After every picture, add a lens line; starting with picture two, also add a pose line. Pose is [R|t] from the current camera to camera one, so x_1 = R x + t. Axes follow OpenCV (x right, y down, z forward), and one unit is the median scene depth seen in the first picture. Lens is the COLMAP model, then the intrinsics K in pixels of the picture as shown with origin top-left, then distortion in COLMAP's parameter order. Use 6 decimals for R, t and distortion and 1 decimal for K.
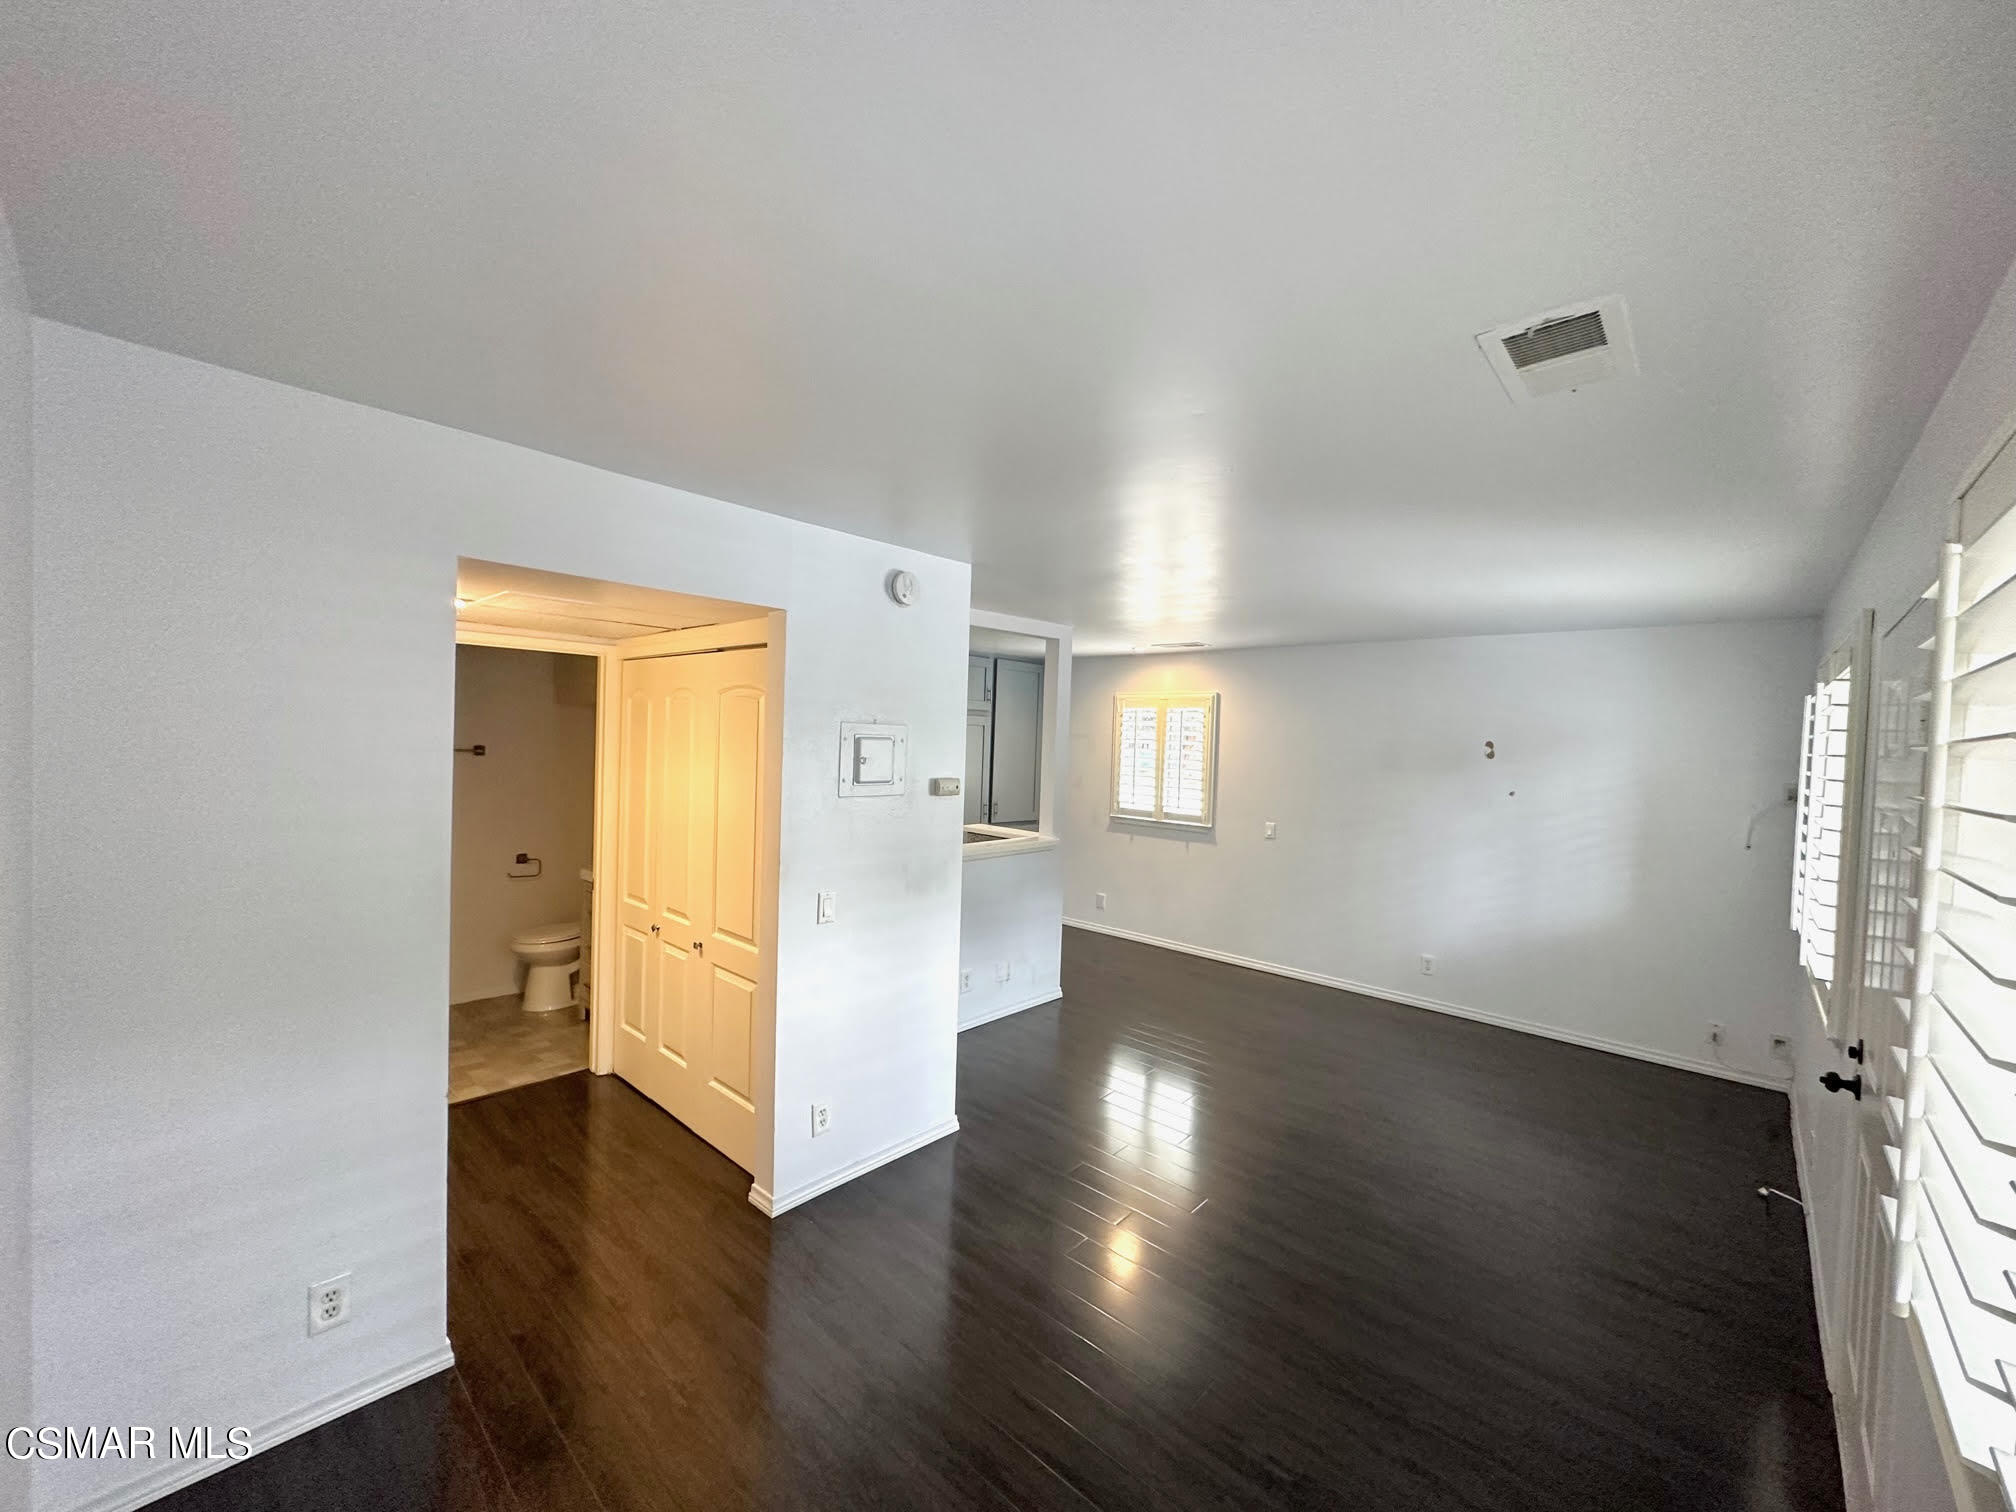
lens RADIAL K [[802.7, 0, 1014.7], [0, 802.7, 755.6], [0, 0, 1]] dist [0.000755, -0.000332]
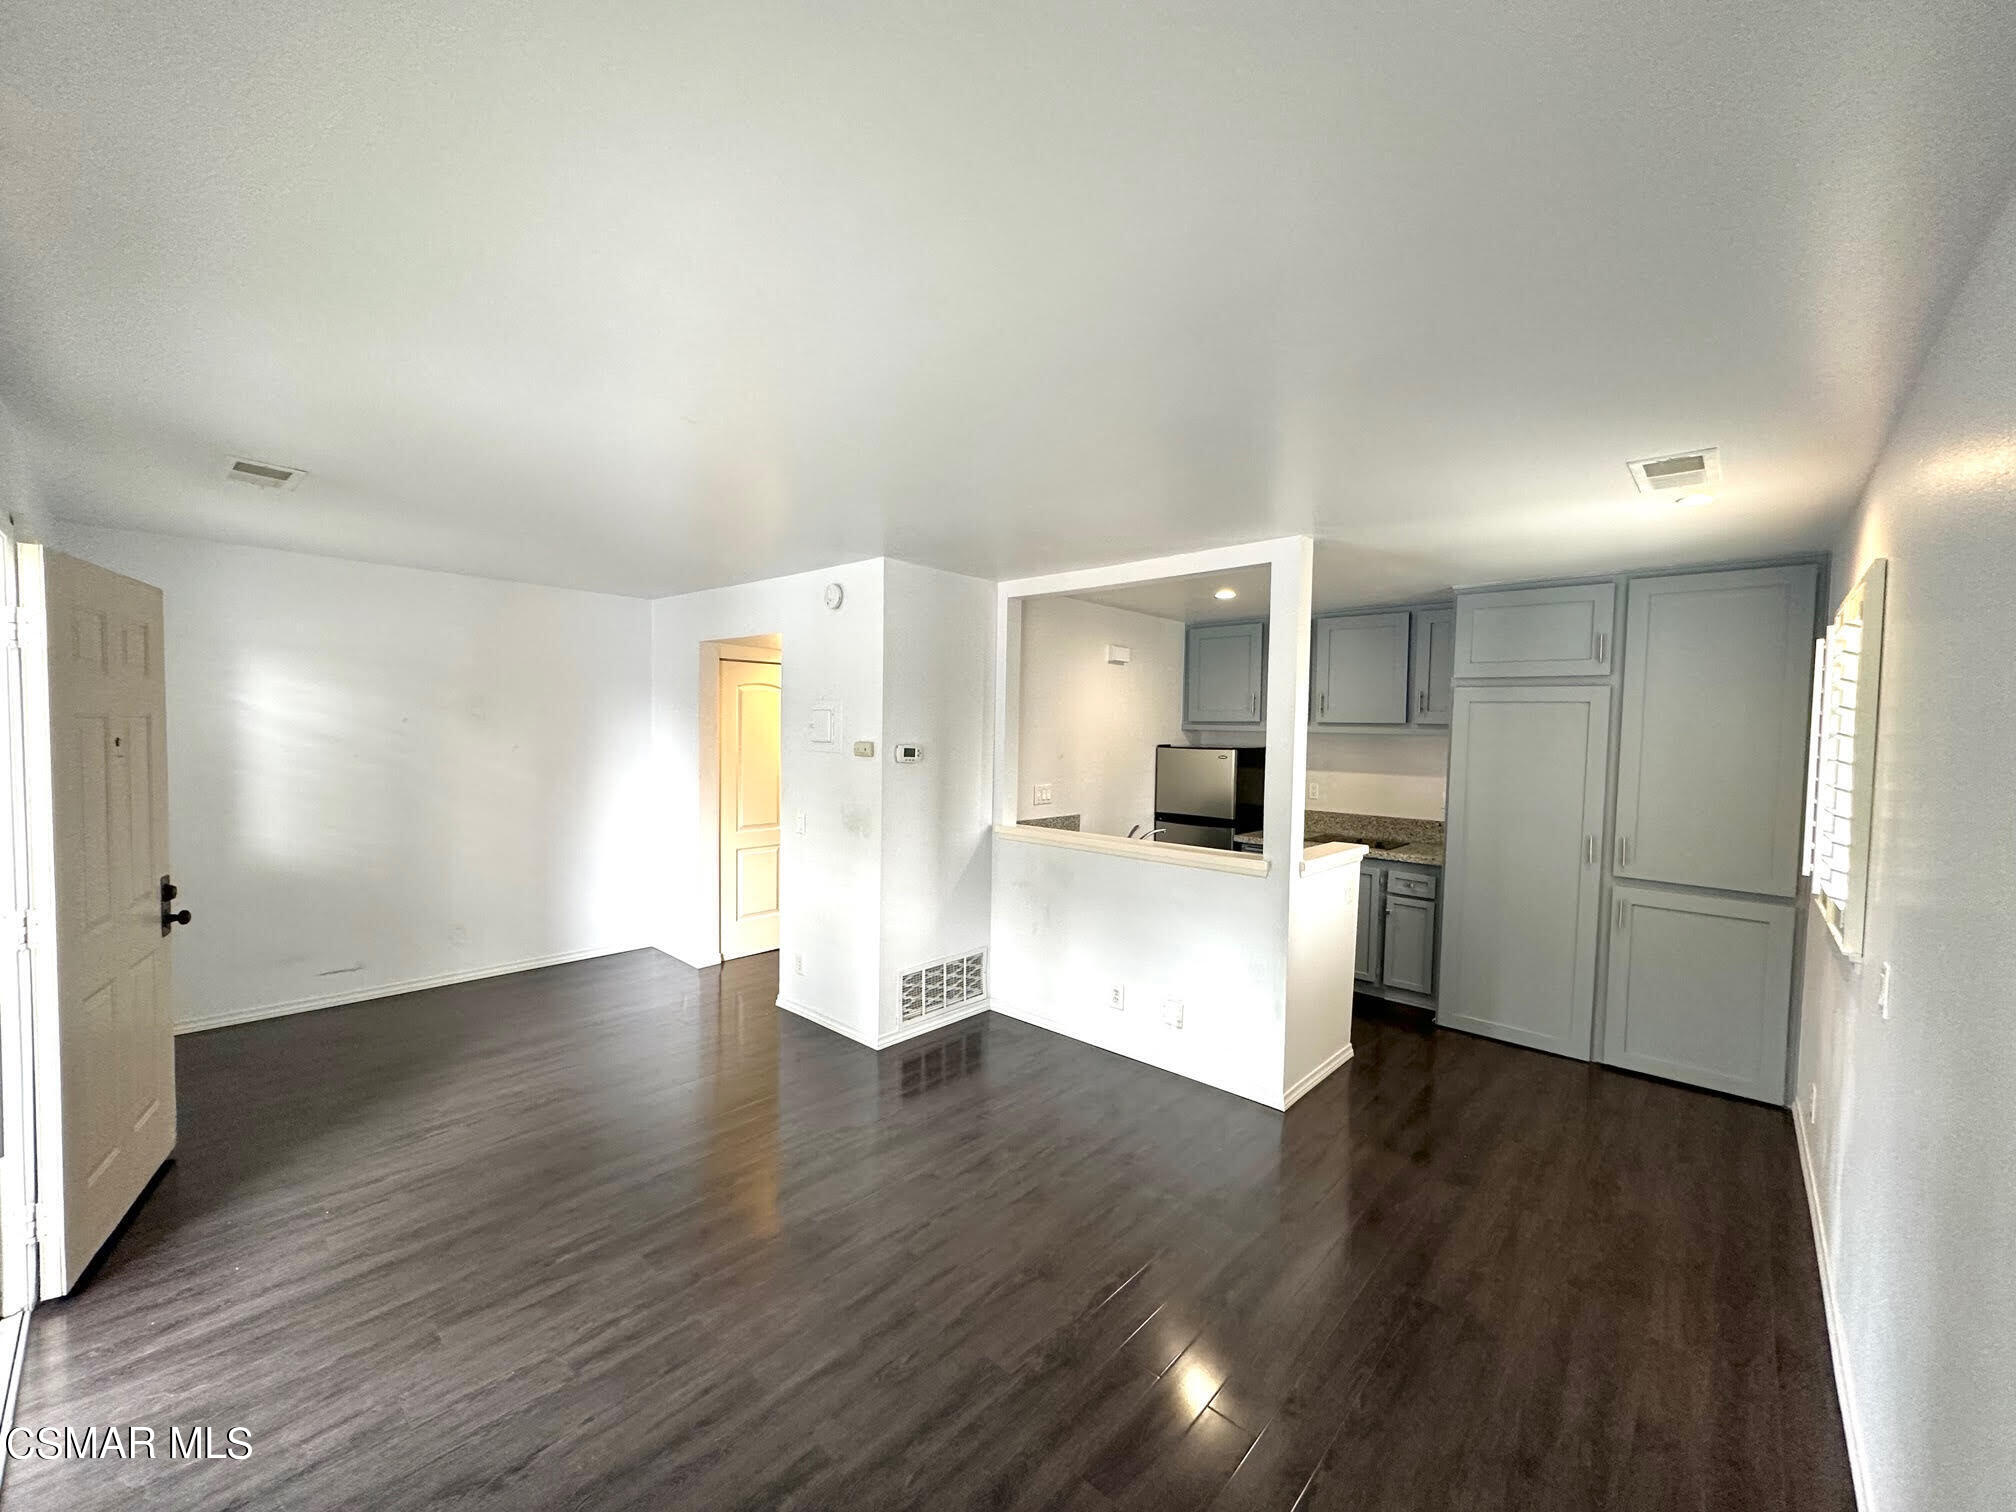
lens RADIAL K [[802.7, 0, 1006.2], [0, 802.7, 756.8], [0, 0, 1]] dist [0.000755, -0.000332]
pose [[0.014303, 0.006654, -0.999876, 1.089211], [-0.038588, 0.999237, 0.006097, 0.029655], [0.999153, 0.038496, 0.014549, 1.165839]]
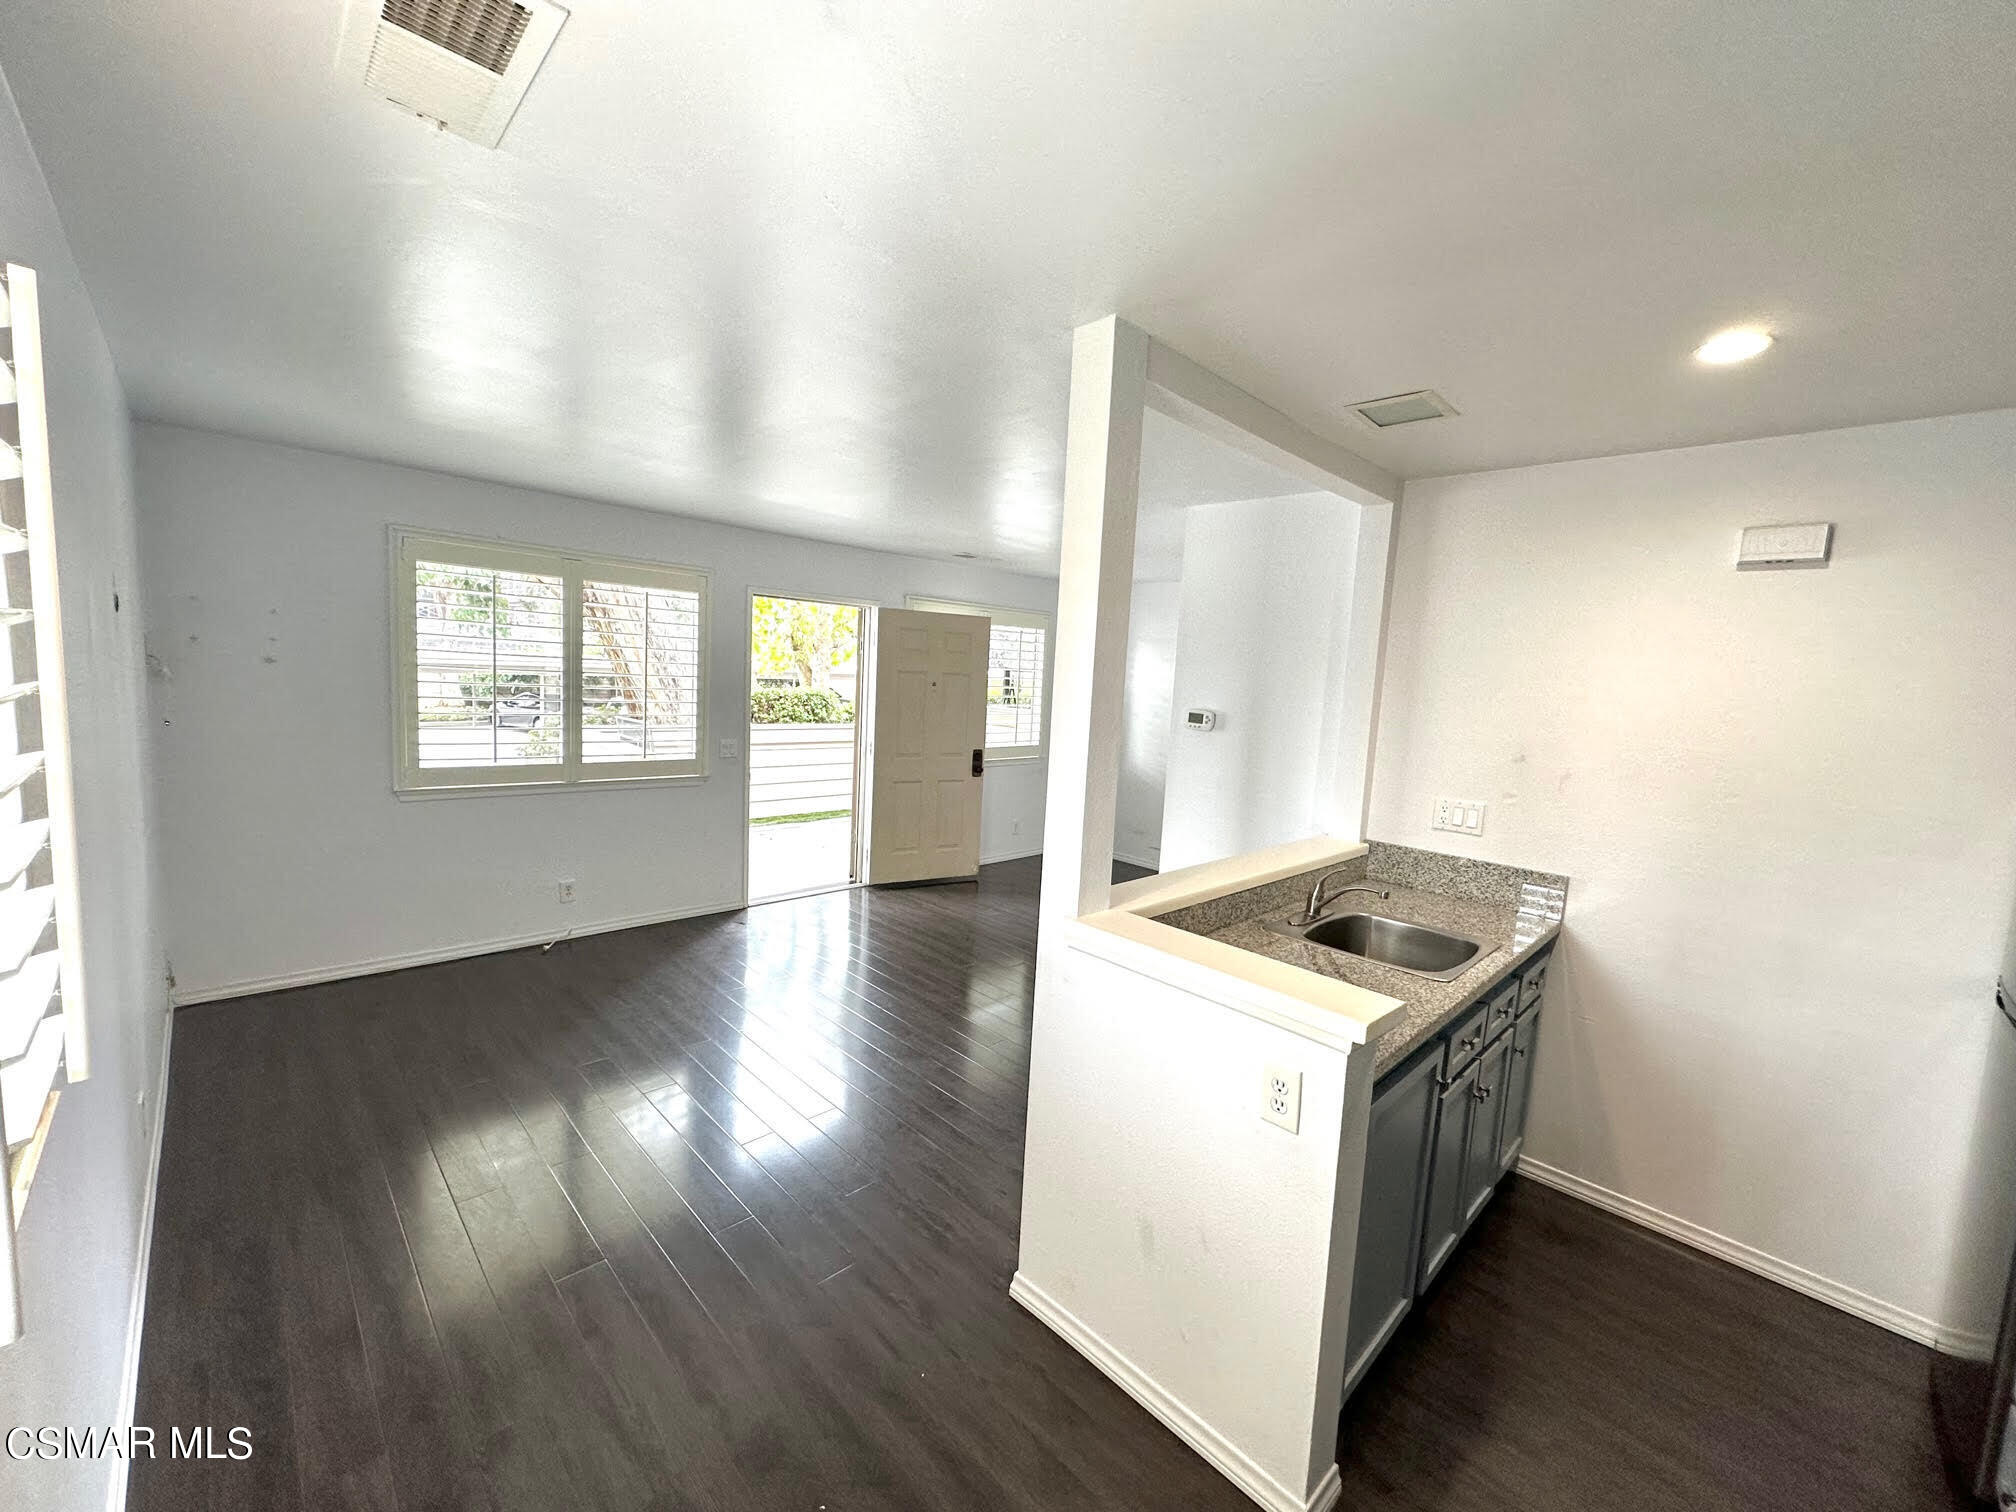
lens RADIAL K [[802.7, 0, 1010.1], [0, 802.7, 753.4], [0, 0, 1]] dist [0.000755, -0.000332]
pose [[-0.995798, -0.085110, 0.033799, 0.110567], [-0.080299, 0.988964, 0.124507, -0.030024], [-0.044023, 0.121270, -0.991643, 2.110029]]
